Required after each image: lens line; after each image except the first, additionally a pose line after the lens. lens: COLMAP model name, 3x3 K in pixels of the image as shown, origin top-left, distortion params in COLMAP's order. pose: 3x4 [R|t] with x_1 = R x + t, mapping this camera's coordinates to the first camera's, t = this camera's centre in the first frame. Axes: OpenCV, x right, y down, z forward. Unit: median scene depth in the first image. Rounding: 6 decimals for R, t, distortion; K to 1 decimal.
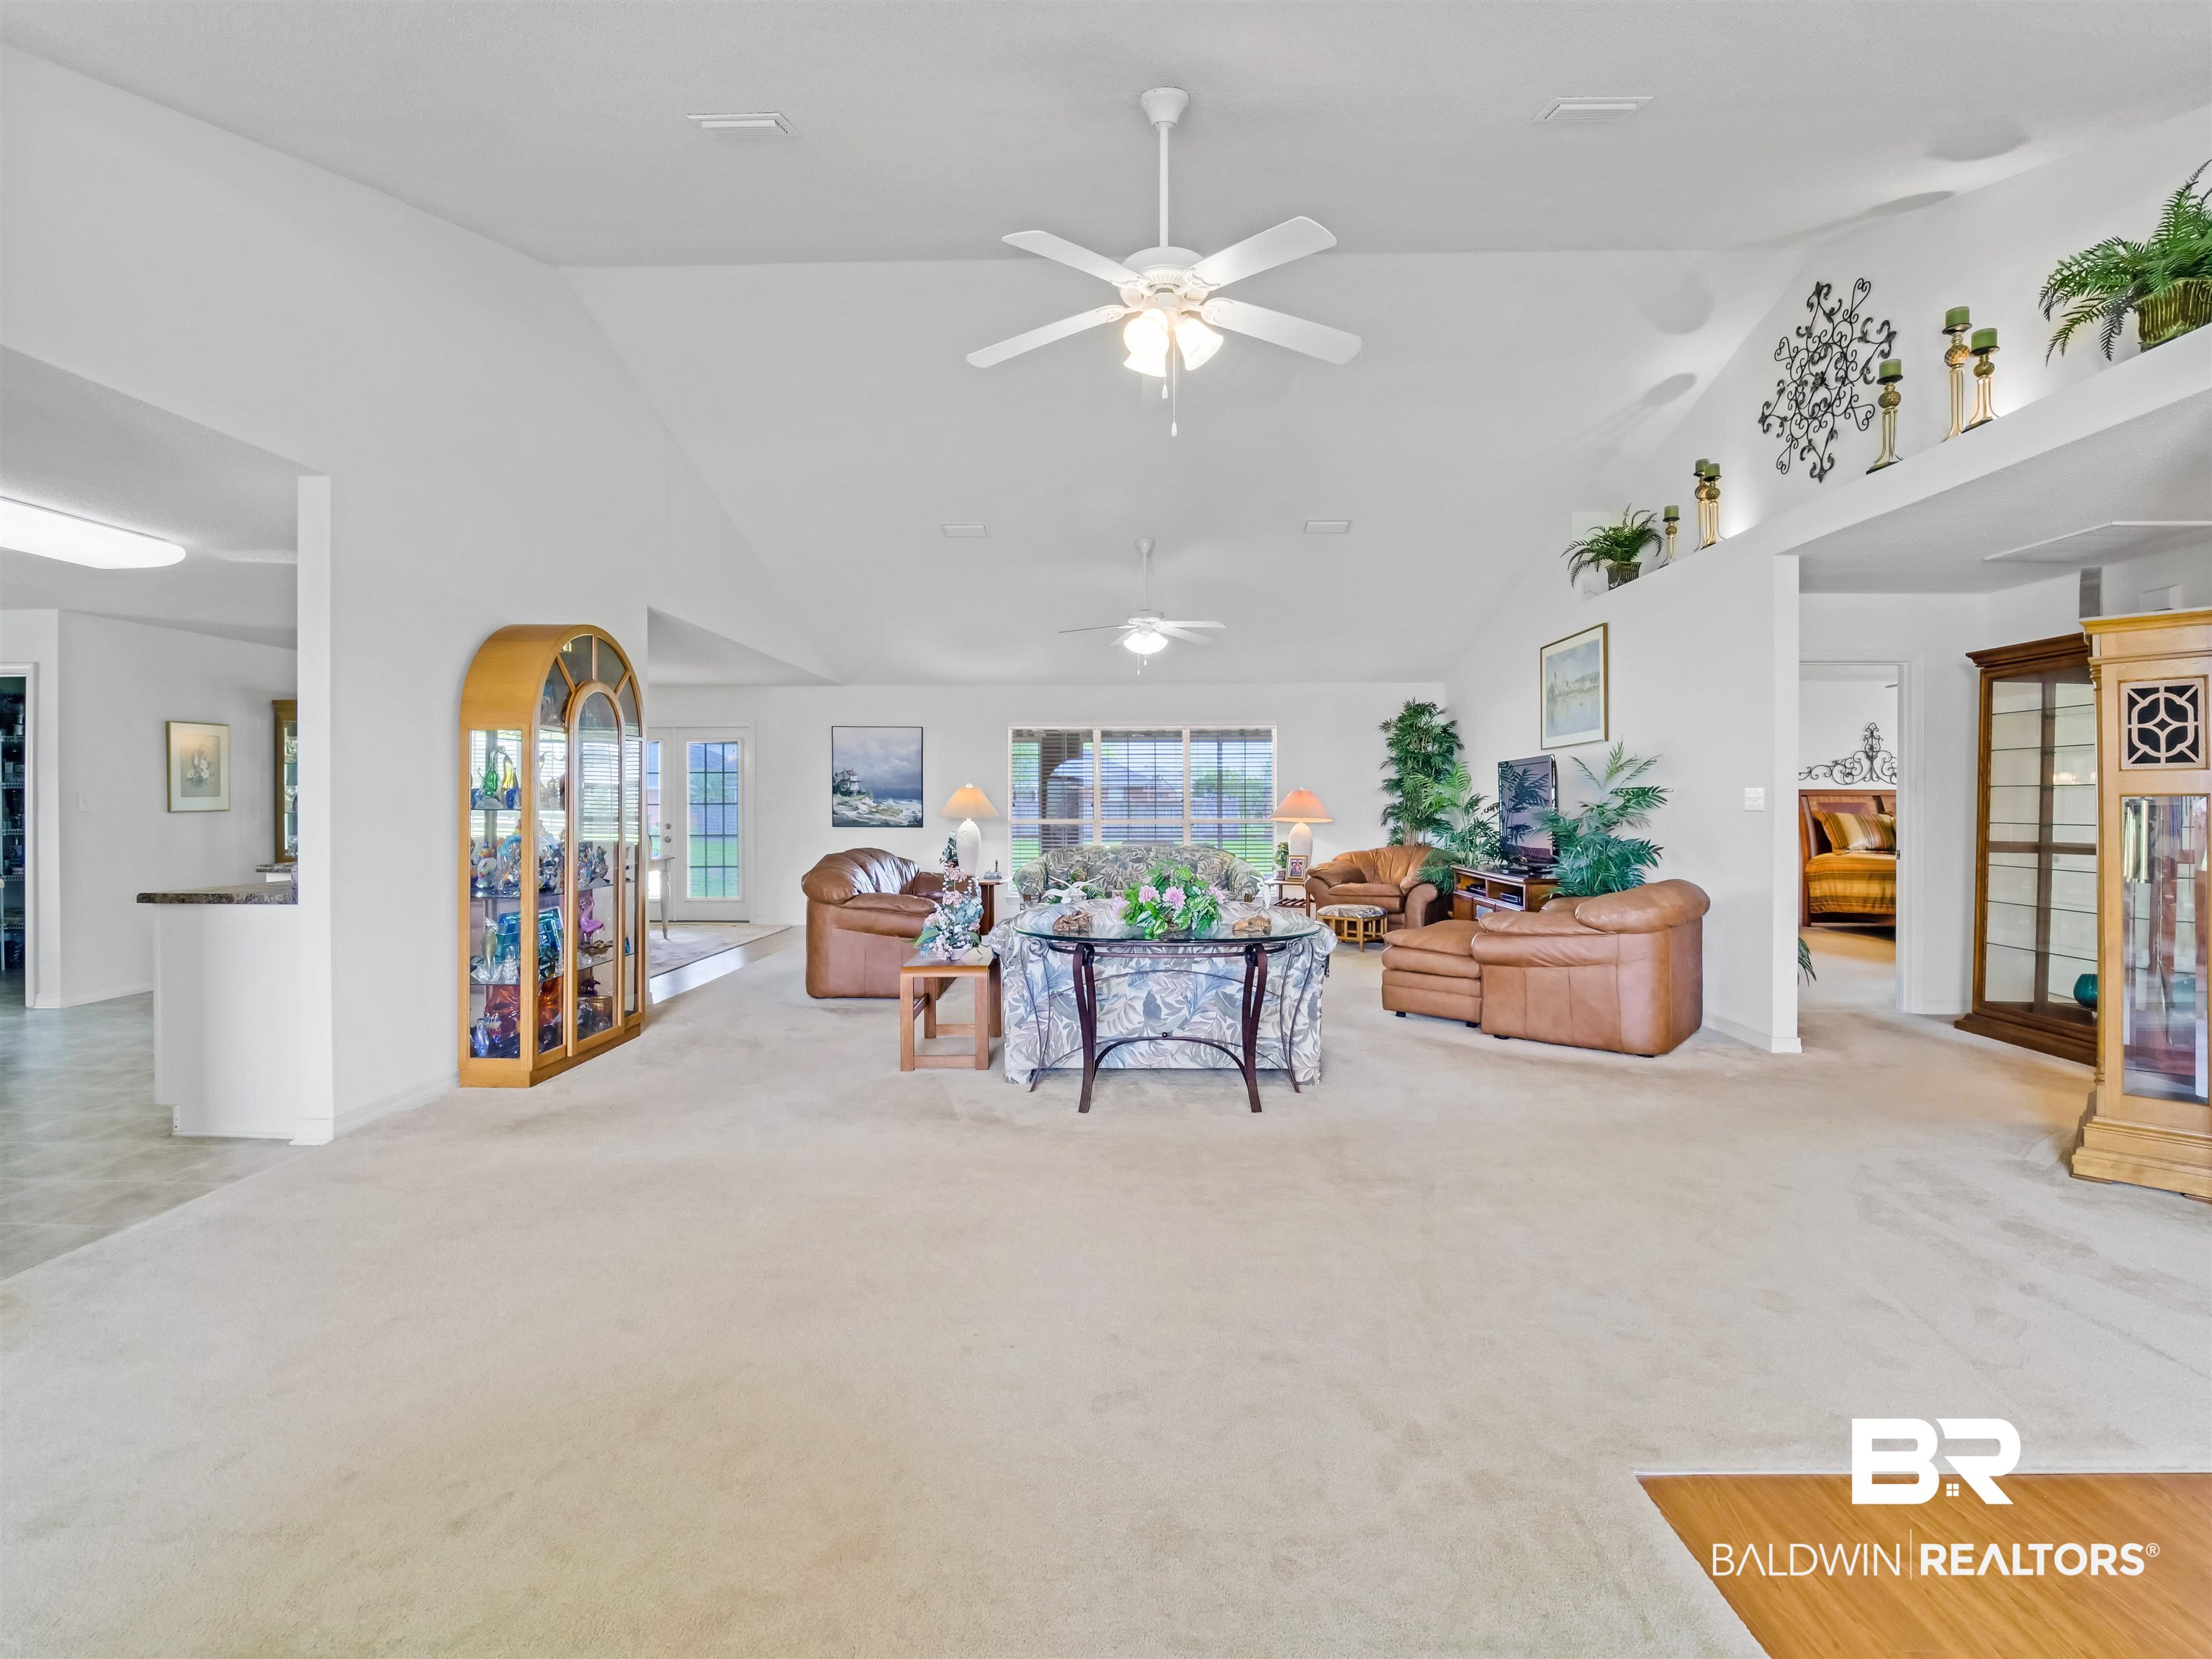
lens RADIAL K [[1022.5, 0, 1095.9], [0, 1022.5, 794.7], [0, 0, 1]] dist [-0.017357, -0.000758]
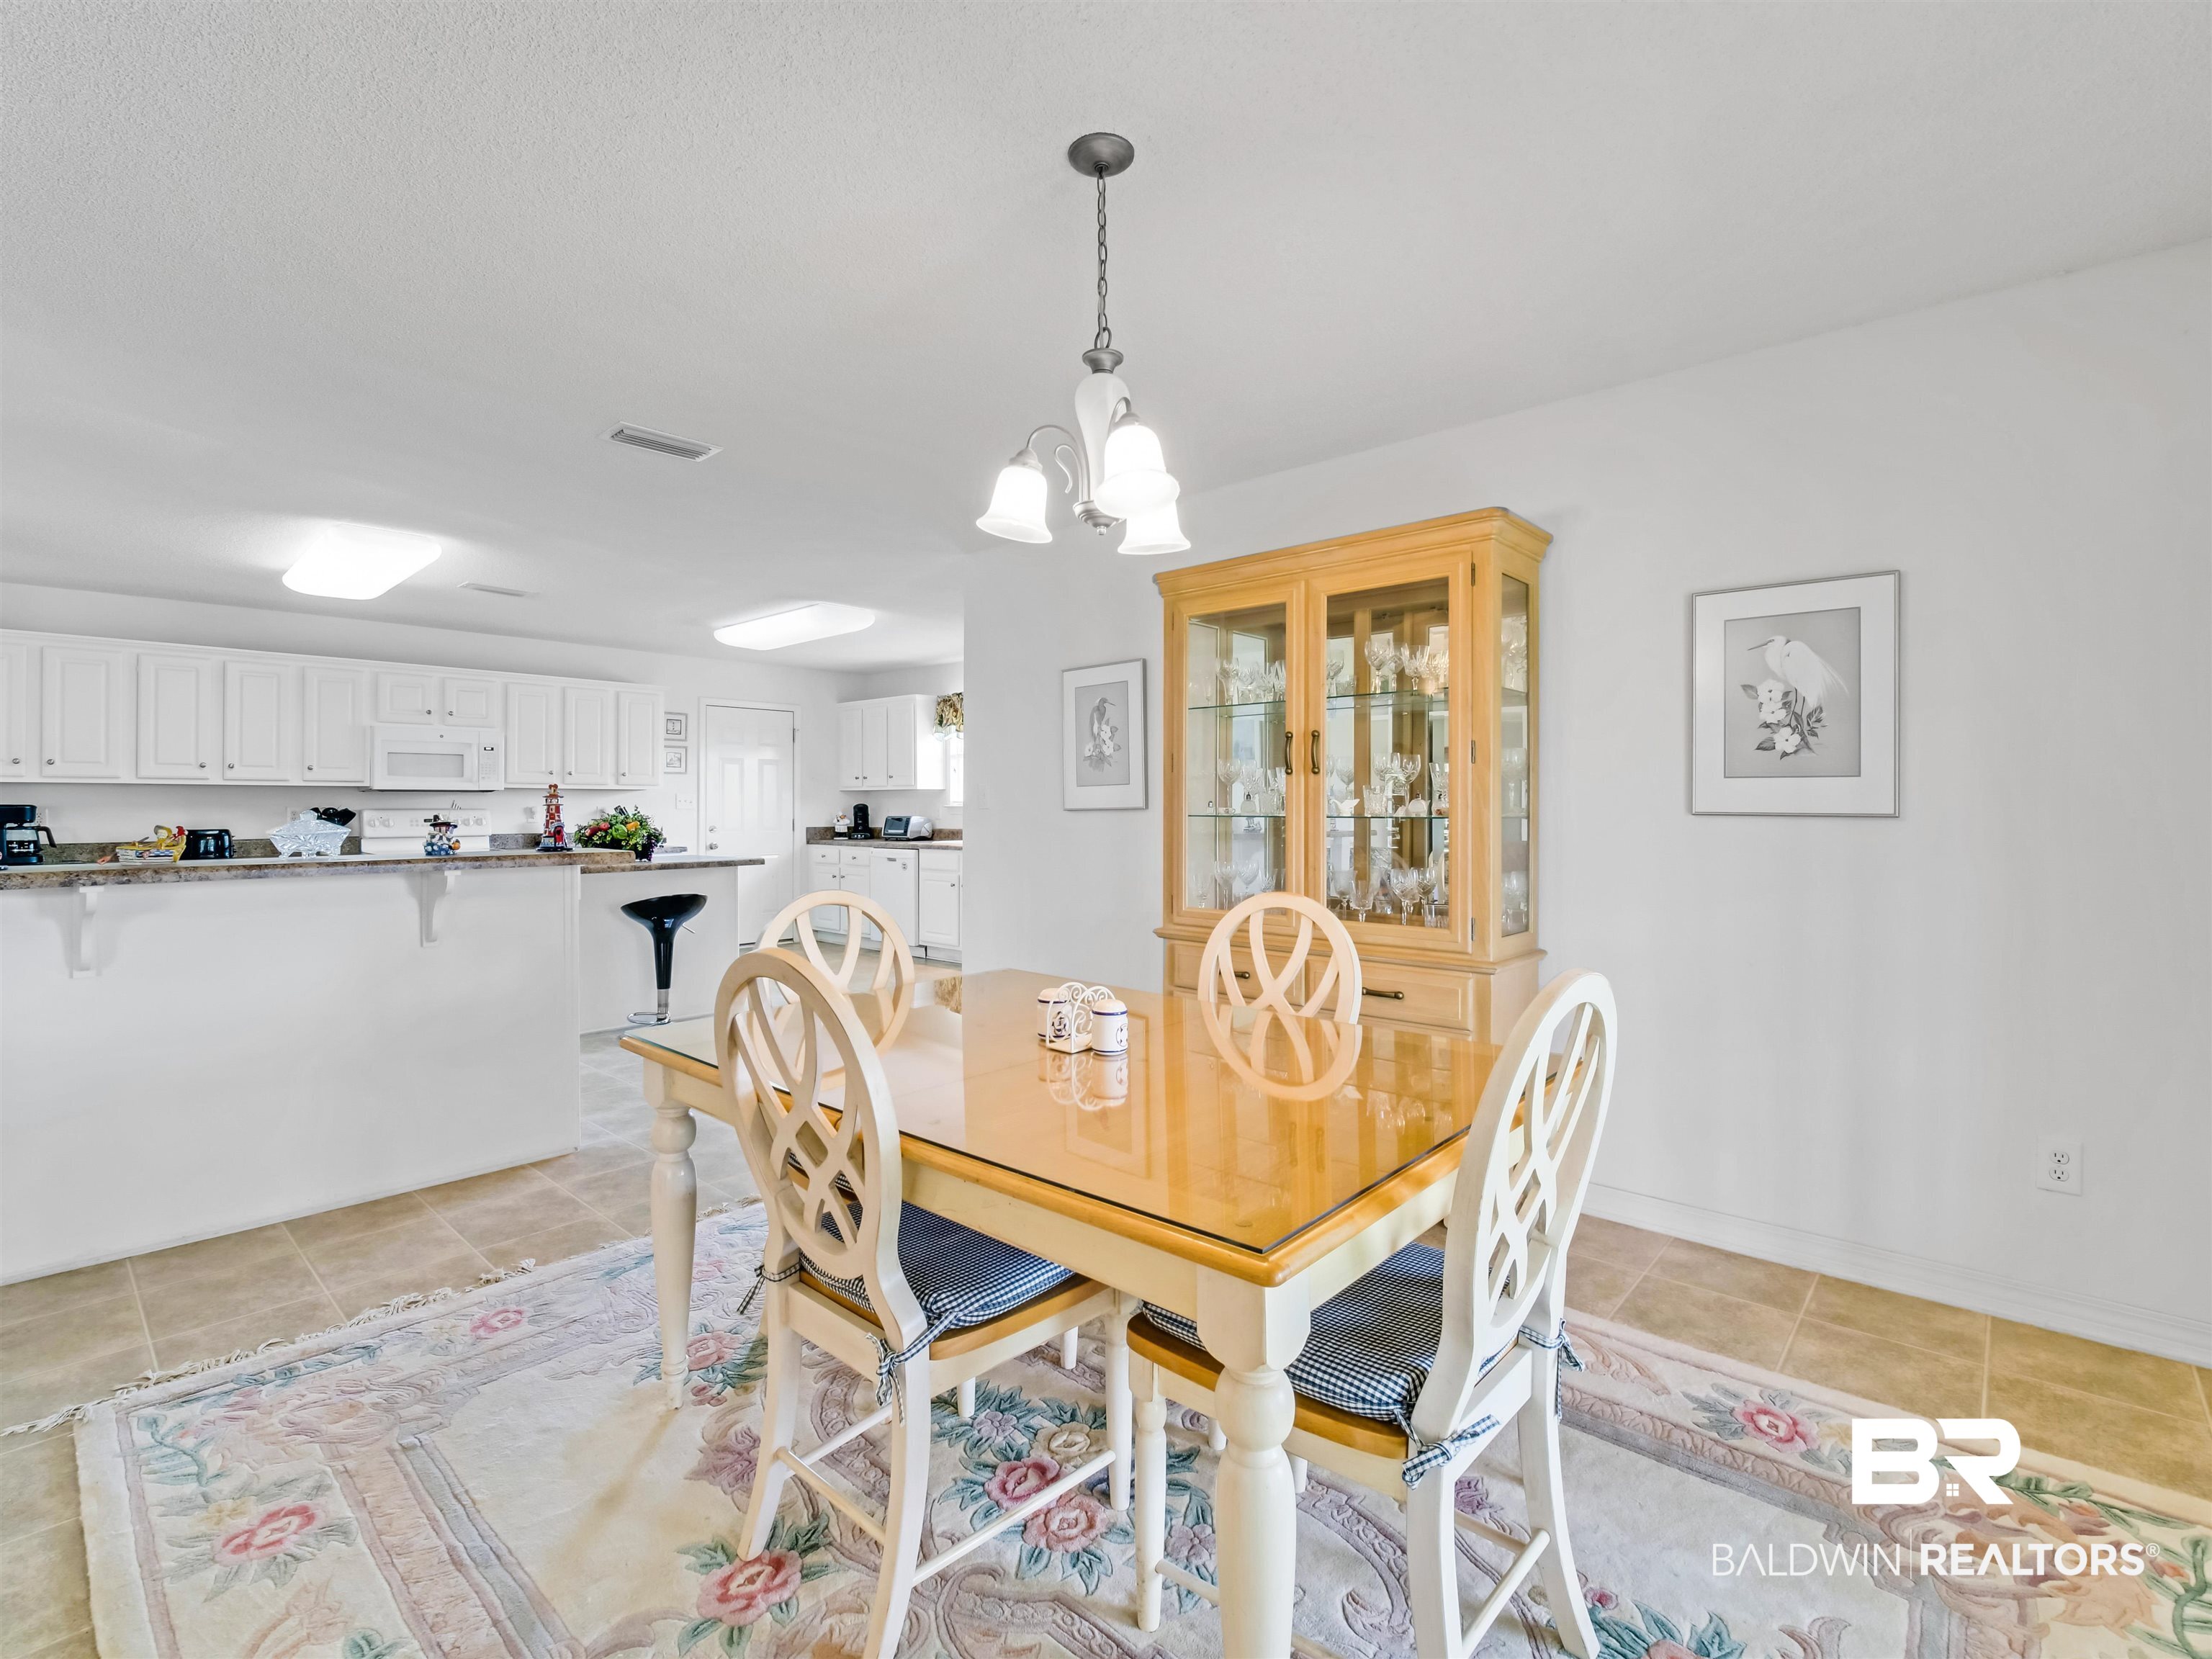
lens RADIAL K [[1014.5, 0, 1103.3], [0, 1014.5, 797.8], [0, 0, 1]] dist [-0.016208, -0.000660]
pose [[-0.647072, -0.000381, -0.762429, -0.364913], [0.009625, 0.999916, -0.008668, 0.012849], [0.762368, -0.012948, -0.647014, 1.220616]]
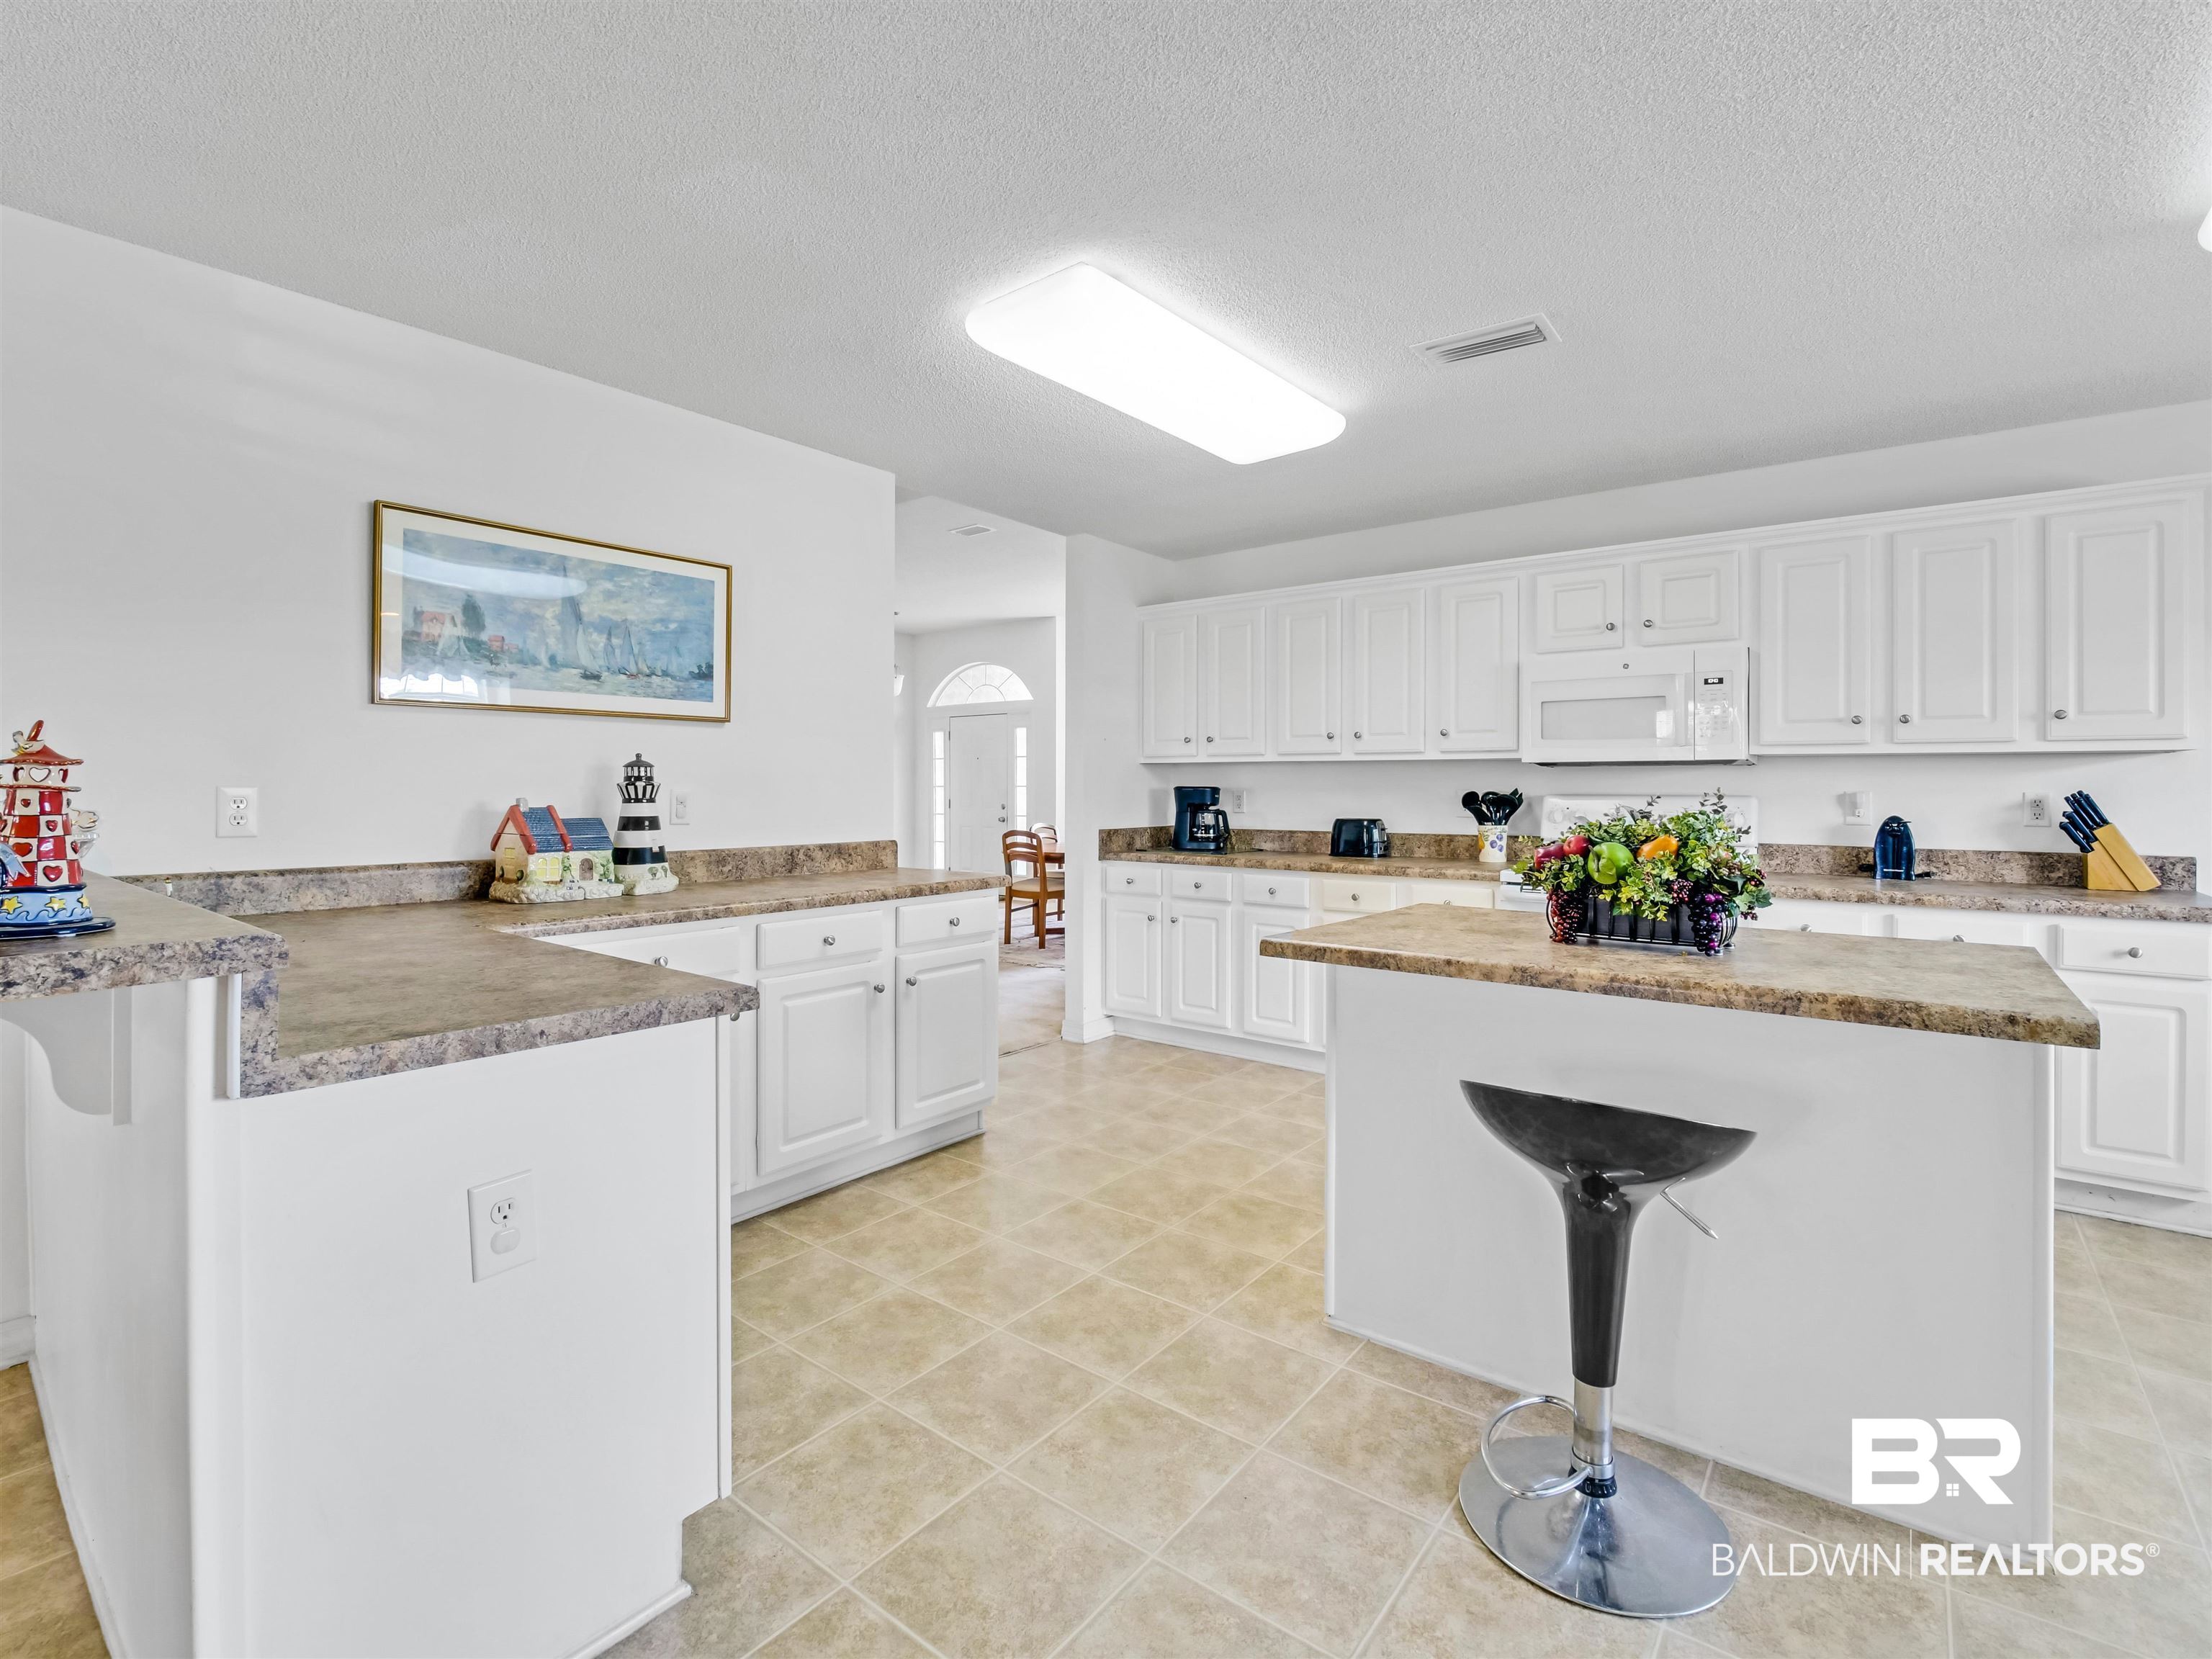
lens RADIAL K [[1014.5, 0, 1103.3], [0, 1014.5, 797.8], [0, 0, 1]] dist [-0.016208, -0.000660]
pose [[-0.808916, -0.004331, 0.587908, -0.724691], [-0.003466, 0.999991, 0.002597, 0.010380], [-0.587914, 0.000062, -0.808923, 0.789683]]
